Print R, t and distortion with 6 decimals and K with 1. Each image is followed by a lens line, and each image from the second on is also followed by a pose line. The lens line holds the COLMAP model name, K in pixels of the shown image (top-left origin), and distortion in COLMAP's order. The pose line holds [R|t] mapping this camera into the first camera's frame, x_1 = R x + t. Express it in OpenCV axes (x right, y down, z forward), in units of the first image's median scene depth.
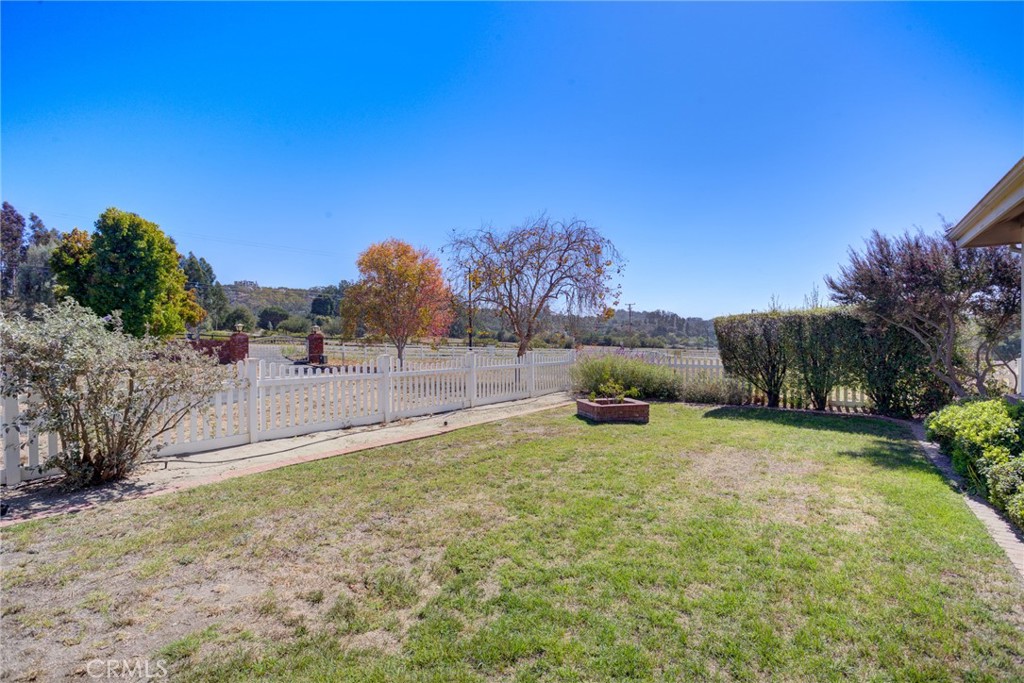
lens RADIAL K [[513.2, 0, 510.0], [0, 513.2, 344.0], [0, 0, 1]] dist [-0.017712, 0.007728]
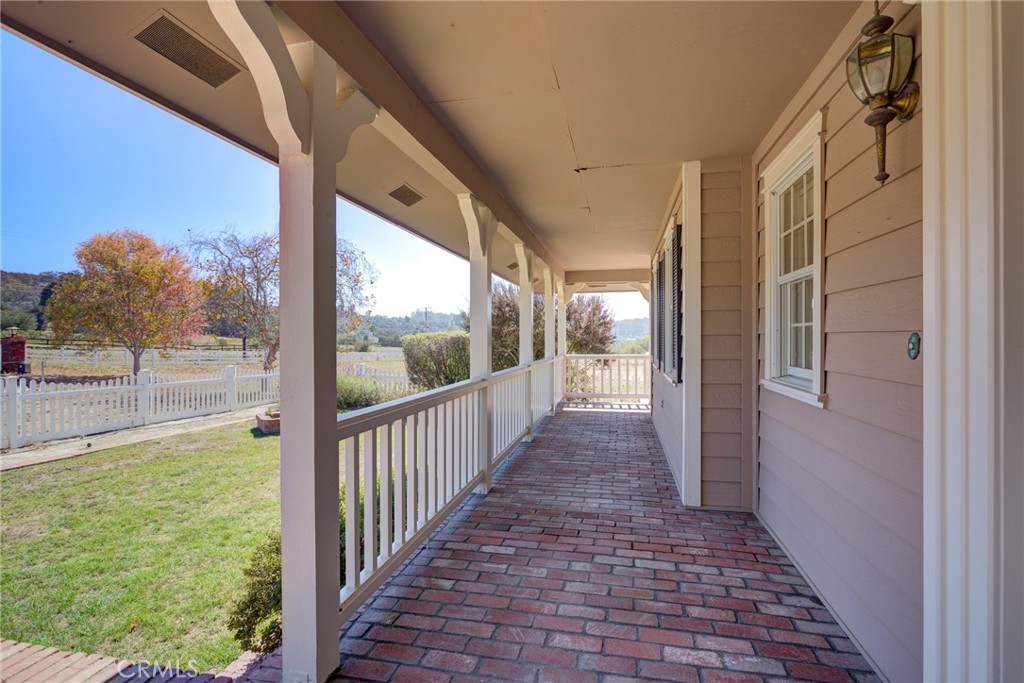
lens RADIAL K [[513.2, 0, 512.7], [0, 513.2, 334.9], [0, 0, 1]] dist [-0.017712, 0.007728]
pose [[0.929364, 0.012126, 0.368966, 0.099827], [-0.004474, 0.999757, -0.021587, -0.014513], [-0.369138, 0.018412, 0.929192, -0.078143]]
